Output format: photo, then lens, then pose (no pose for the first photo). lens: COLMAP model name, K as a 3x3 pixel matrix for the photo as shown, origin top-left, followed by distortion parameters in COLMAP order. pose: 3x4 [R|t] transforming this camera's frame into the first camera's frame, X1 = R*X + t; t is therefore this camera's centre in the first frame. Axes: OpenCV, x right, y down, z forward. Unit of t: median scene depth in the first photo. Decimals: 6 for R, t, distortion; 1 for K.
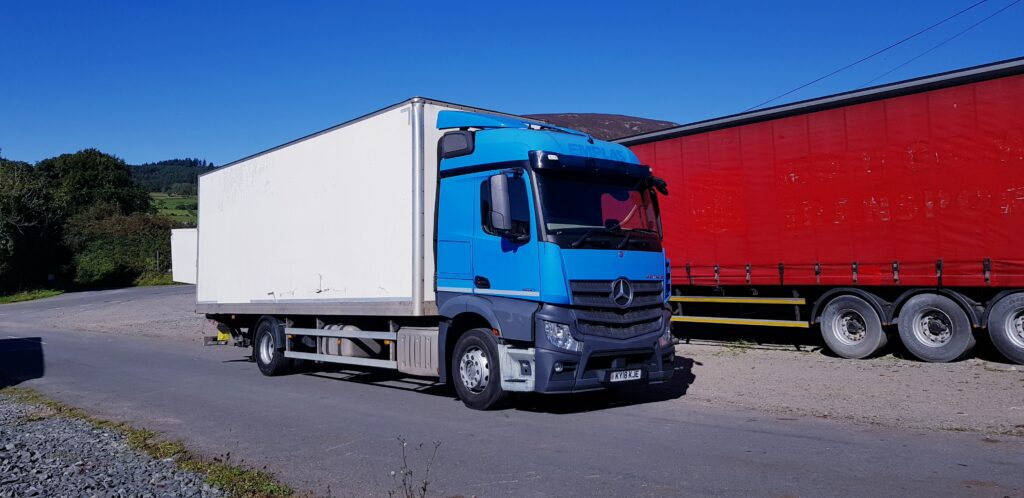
lens RADIAL K [[839.2, 0, 493.8], [0, 839.2, 249.5], [0, 0, 1]] dist [0.005352, -0.012150]
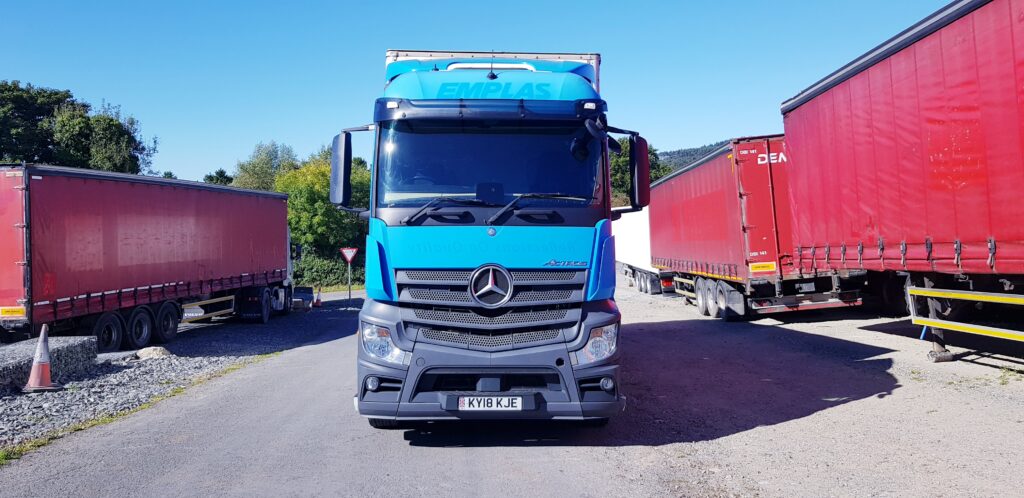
lens RADIAL K [[839.2, 0, 493.8], [0, 839.2, 249.5], [0, 0, 1]] dist [0.005352, -0.012150]
pose [[0.778851, -0.007393, -0.627165, 0.464838], [0.024854, 0.999509, 0.019084, 0.005643], [0.626716, -0.030451, 0.778652, 0.351592]]
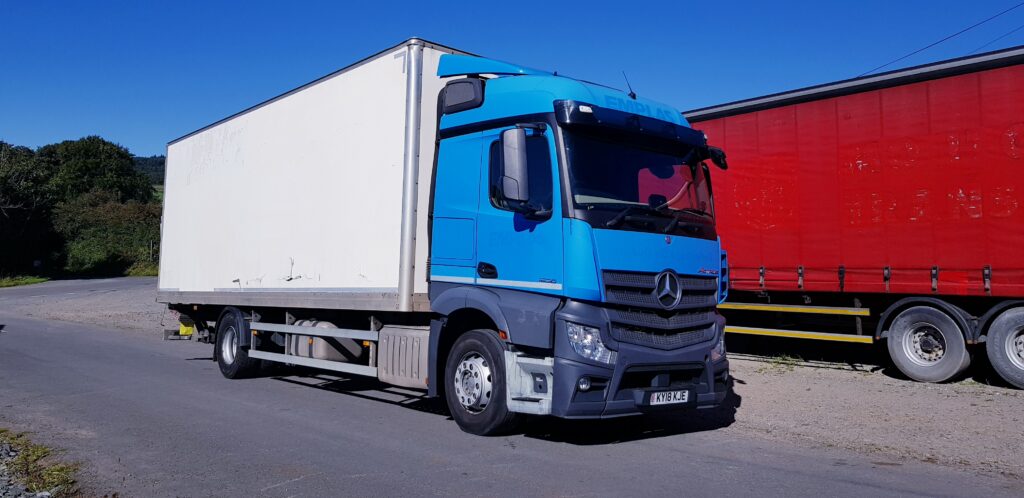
lens RADIAL K [[837.3, 0, 513.2], [0, 837.3, 236.4], [0, 0, 1]] dist [0.001326, -0.008748]
pose [[0.999217, 0.036780, 0.014576, -0.001915], [-0.036440, 0.999072, -0.022969, 0.019805], [-0.015407, 0.022419, 0.999630, 0.179148]]
